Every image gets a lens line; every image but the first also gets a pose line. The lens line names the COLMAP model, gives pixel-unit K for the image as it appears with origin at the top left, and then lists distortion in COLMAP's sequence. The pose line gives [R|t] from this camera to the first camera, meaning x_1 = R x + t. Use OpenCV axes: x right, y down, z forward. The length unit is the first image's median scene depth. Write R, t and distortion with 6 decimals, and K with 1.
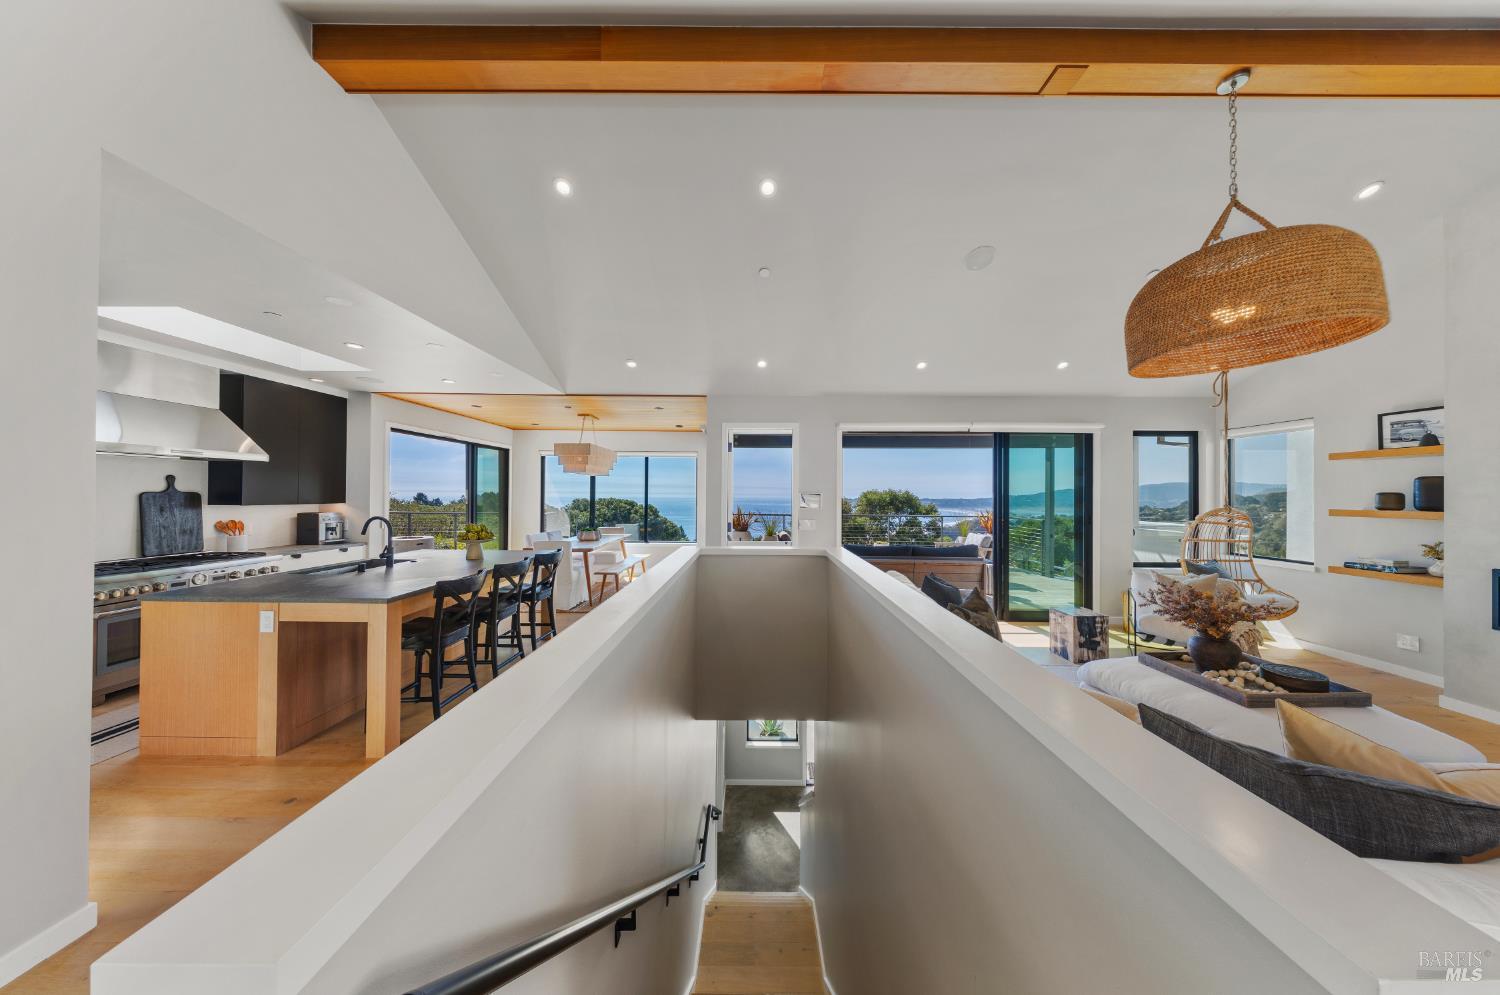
lens RADIAL K [[435.0, 0, 758.3], [0, 435.0, 490.4], [0, 0, 1]] dist [-0.004551, -0.000082]
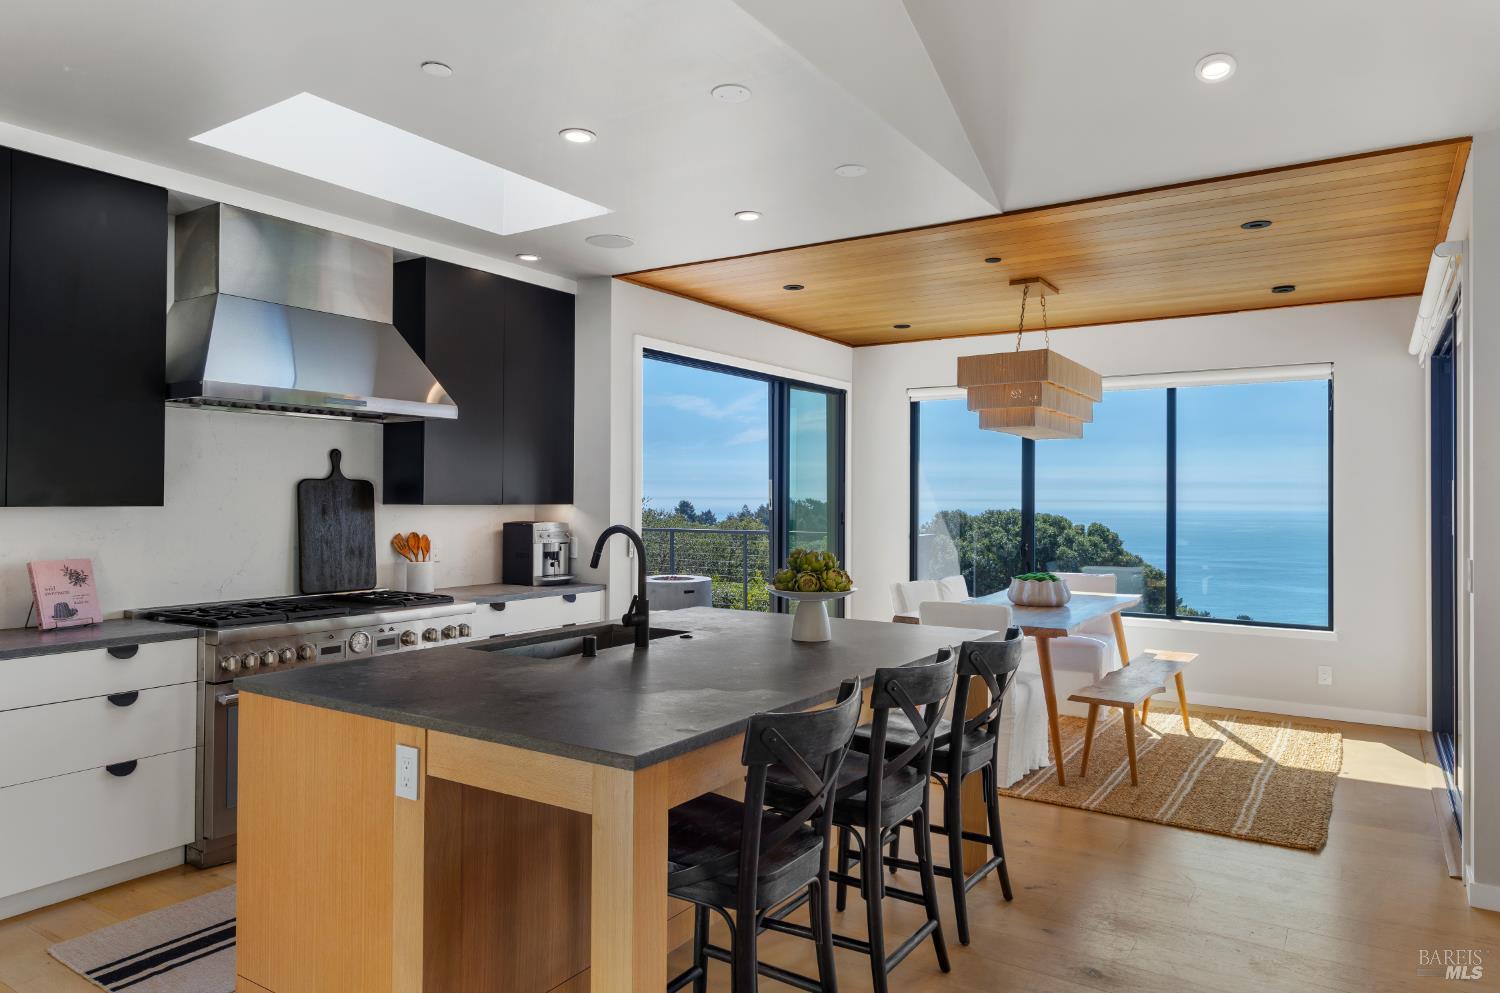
lens RADIAL K [[956.3, 0, 762.9], [0, 956.3, 487.4], [0, 0, 1]] dist [0.009235, -0.000865]
pose [[0.836858, -0.010637, -0.547316, -0.204616], [0.006742, 0.999936, -0.009124, 0.026378], [0.547378, 0.003945, 0.836876, 0.242694]]
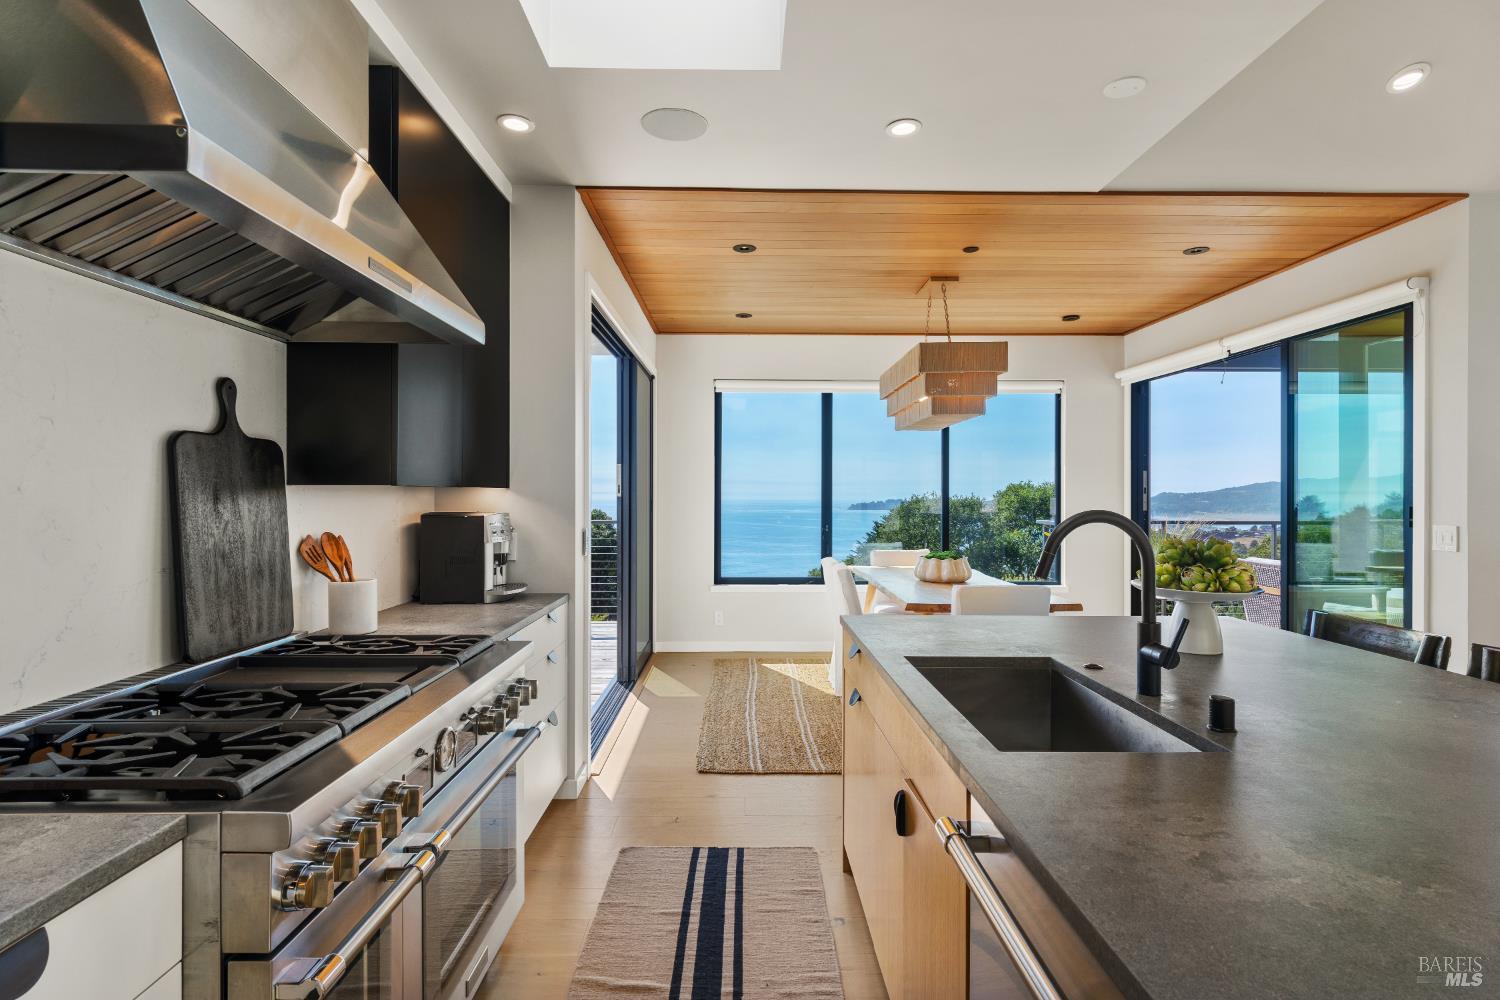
lens RADIAL K [[752.0, 0, 755.9], [0, 752.0, 493.0], [0, 0, 1]] dist [0.008097, 0.000457]
pose [[0.999913, -0.005757, 0.011853, -0.913902], [0.005661, 0.999951, 0.008158, 0.036667], [-0.011900, -0.008091, 0.999896, 0.437910]]
